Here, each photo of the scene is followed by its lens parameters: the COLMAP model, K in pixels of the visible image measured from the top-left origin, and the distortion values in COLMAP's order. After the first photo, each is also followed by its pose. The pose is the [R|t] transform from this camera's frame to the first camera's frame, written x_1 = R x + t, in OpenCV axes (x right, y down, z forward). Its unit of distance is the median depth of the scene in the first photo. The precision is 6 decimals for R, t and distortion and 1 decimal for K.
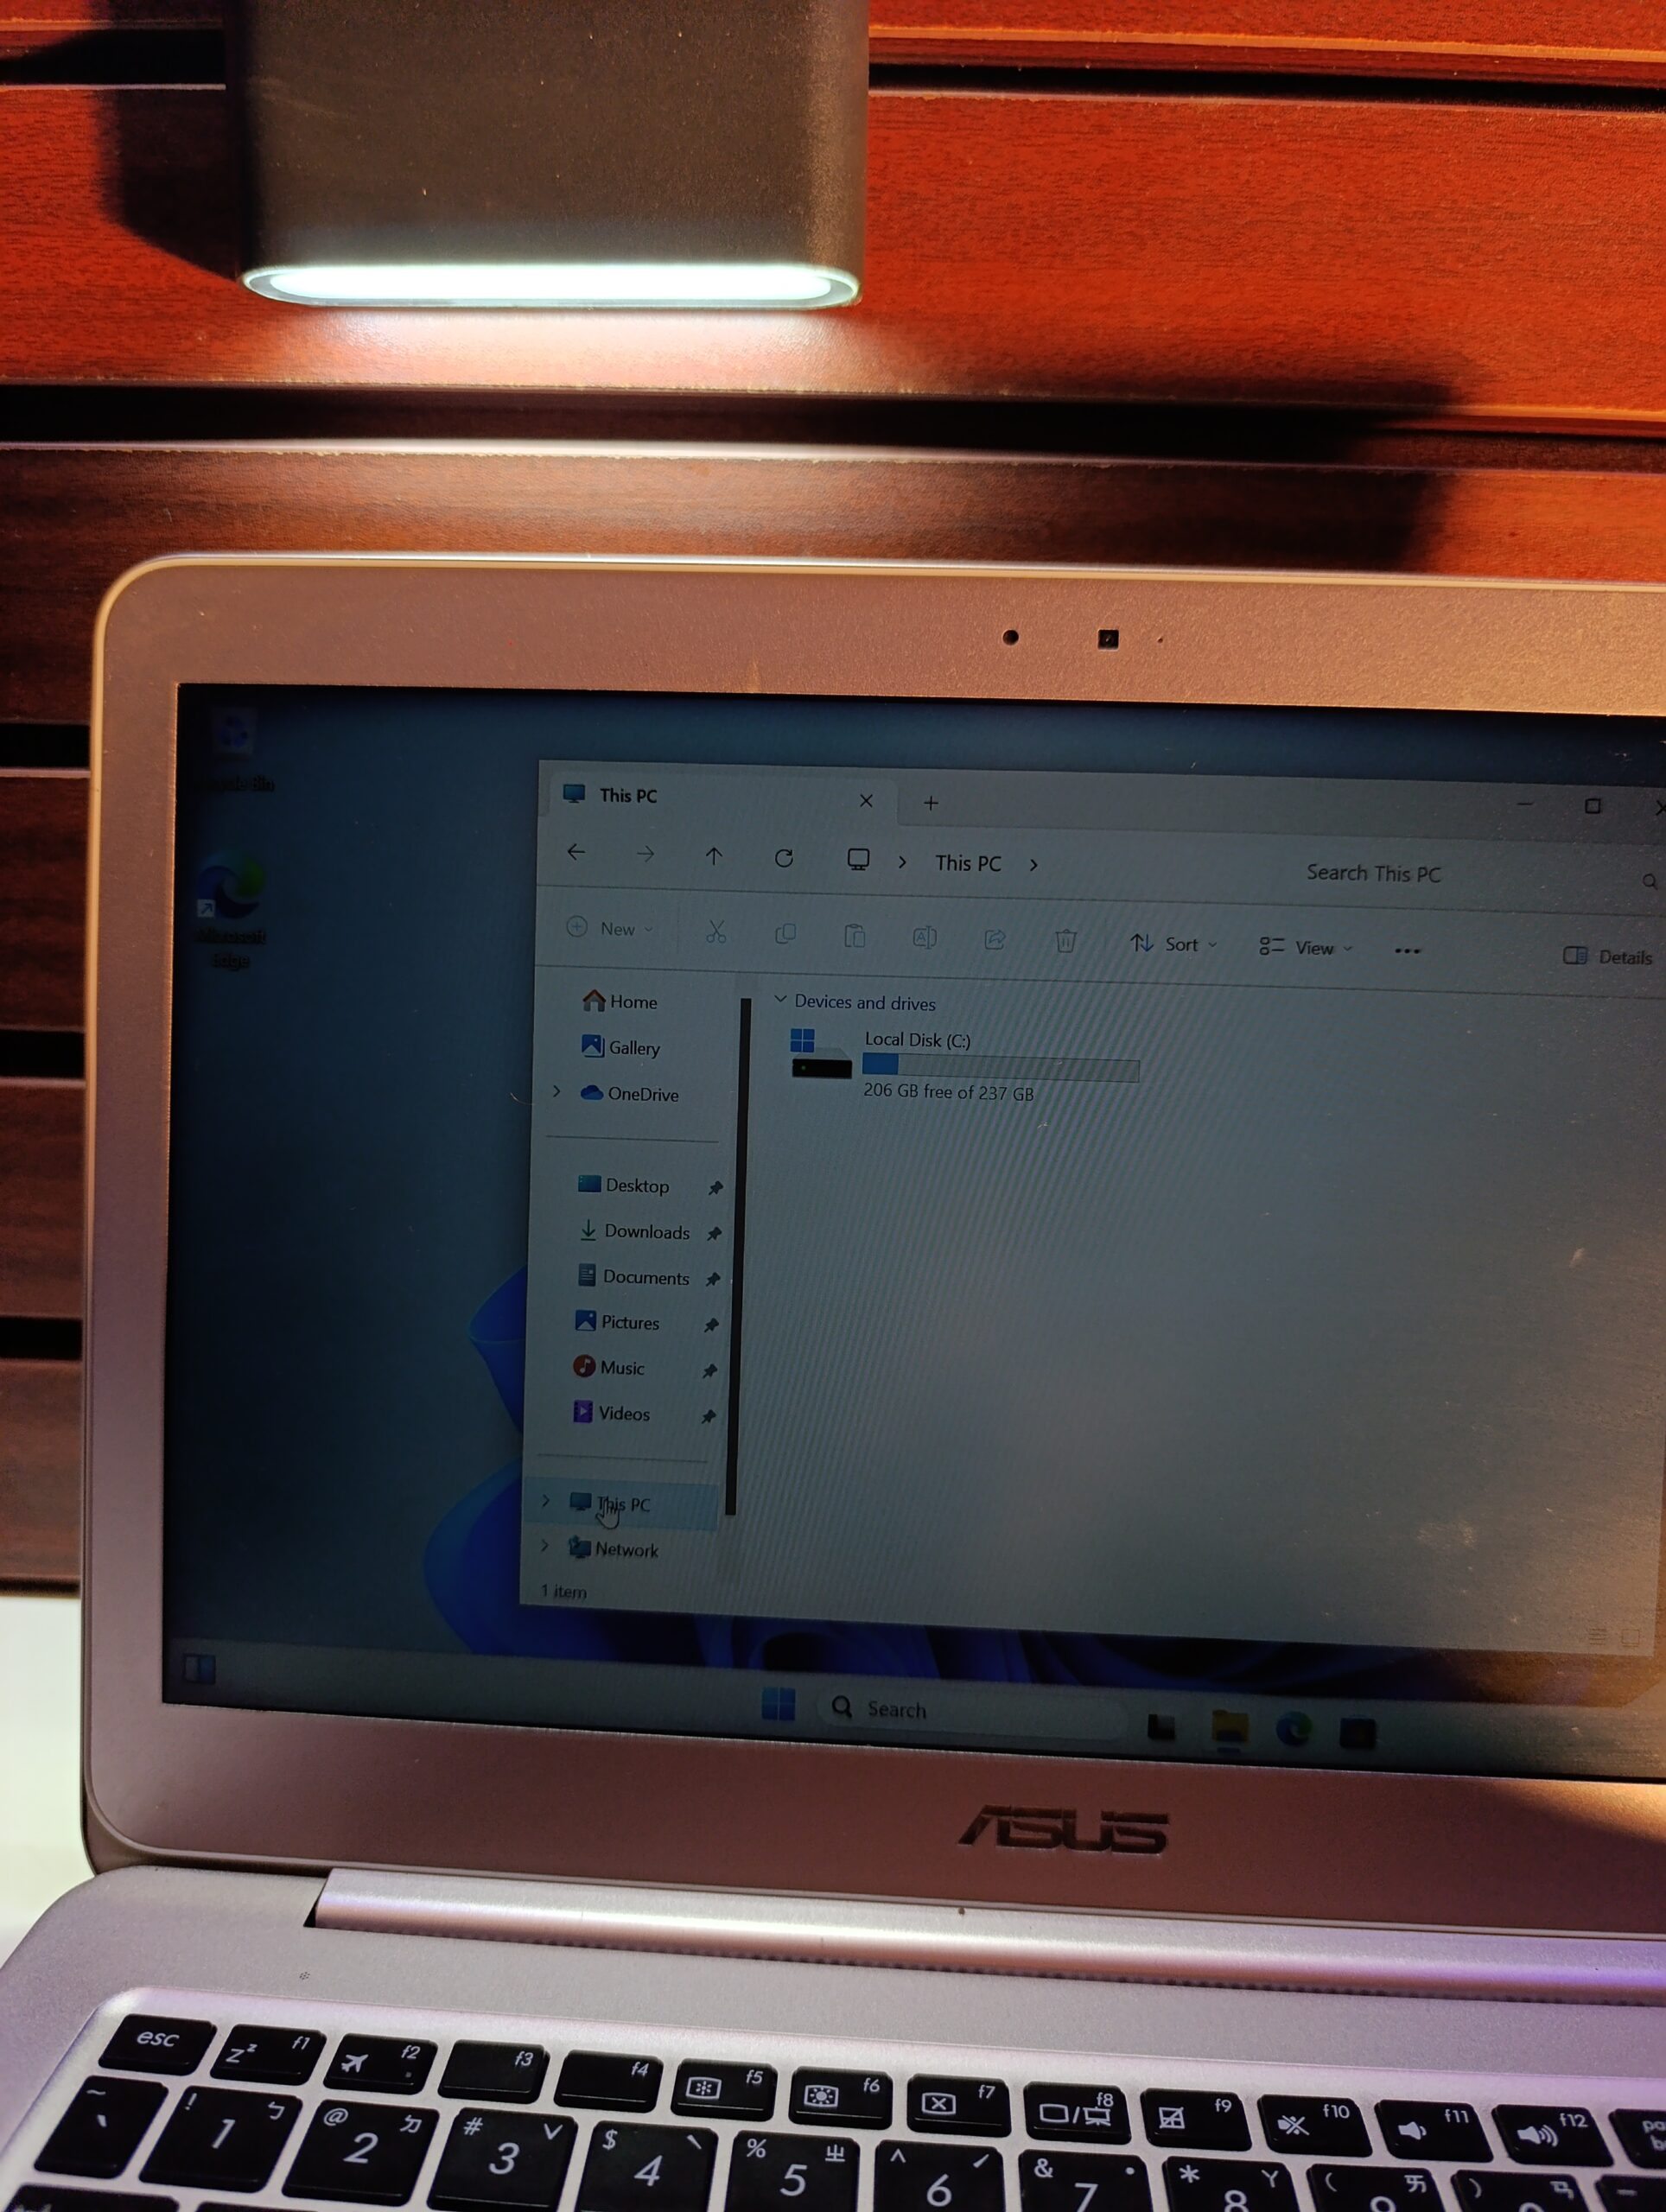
lens RADIAL K [[1472.6, 0, 853.7], [0, 1472.6, 1128.7], [0, 0, 1]] dist [-0.022426, -0.002169]
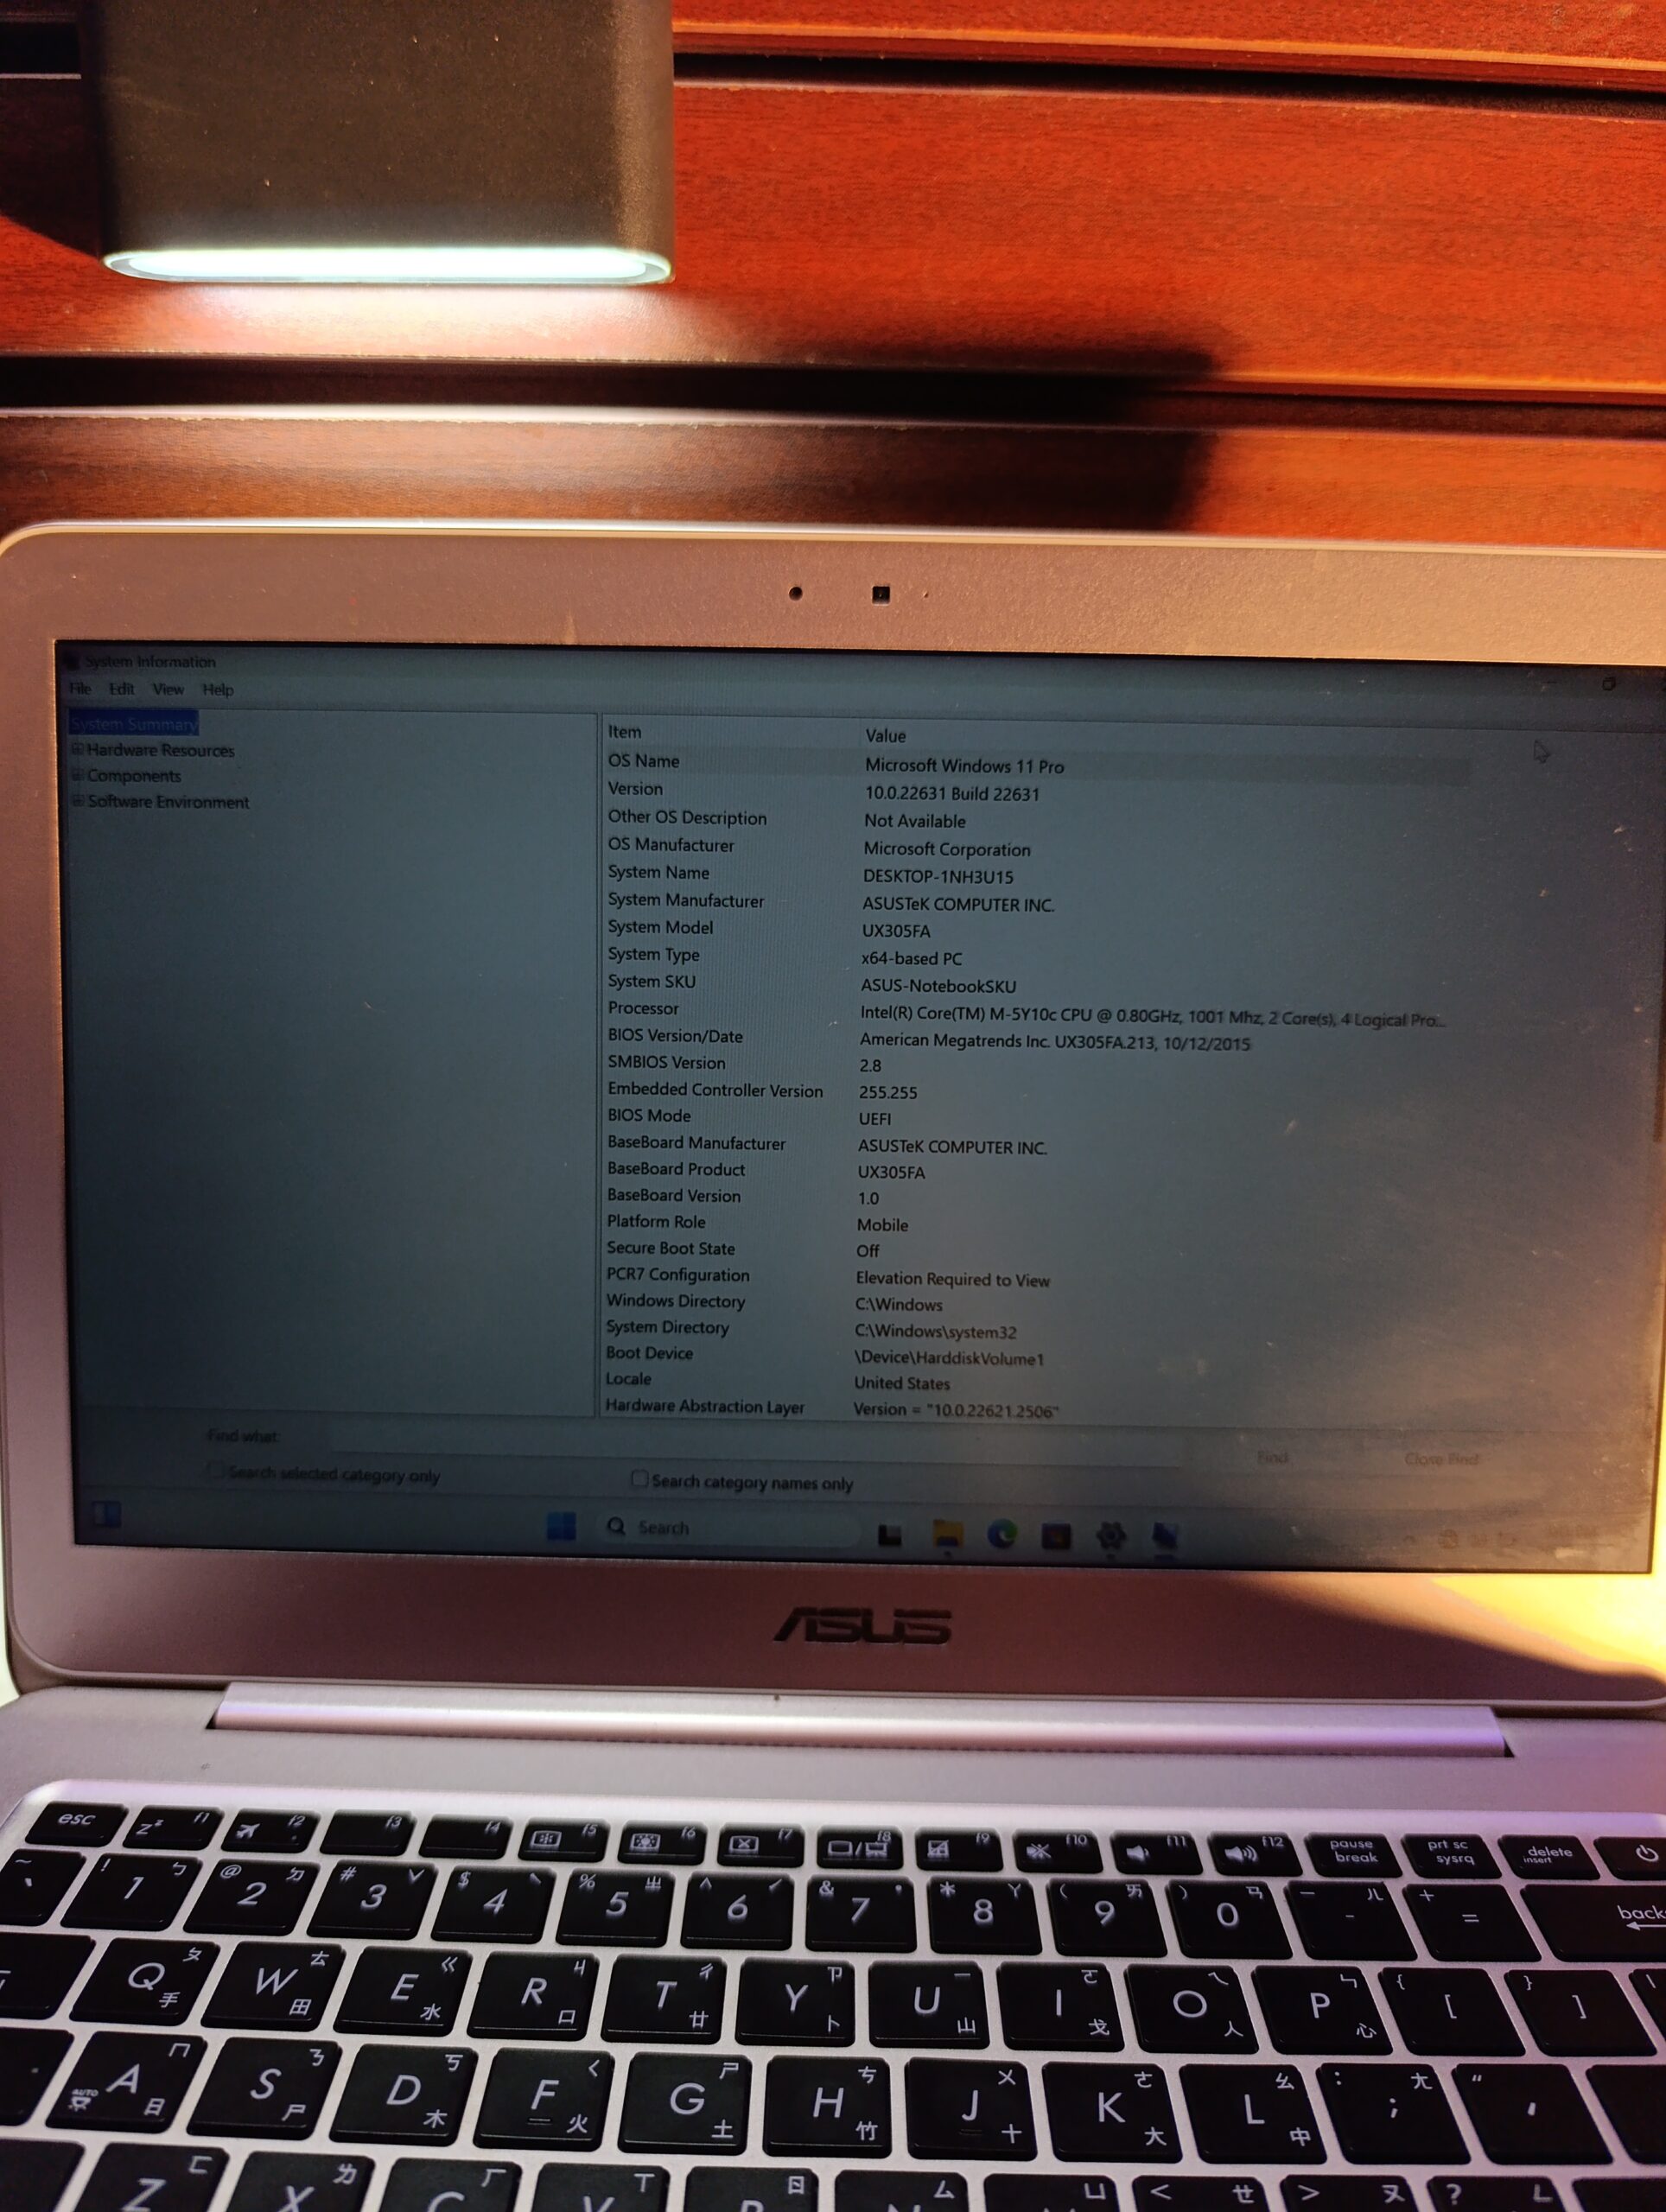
lens RADIAL K [[1460.0, 0, 833.0], [0, 1460.0, 1106.0], [0, 0, 1]] dist [-0.016546, -0.003560]
pose [[0.999229, -0.016812, 0.035476, 0.074869], [0.015362, 0.999051, 0.040764, 0.014820], [-0.036128, -0.040188, 0.998539, -0.123358]]
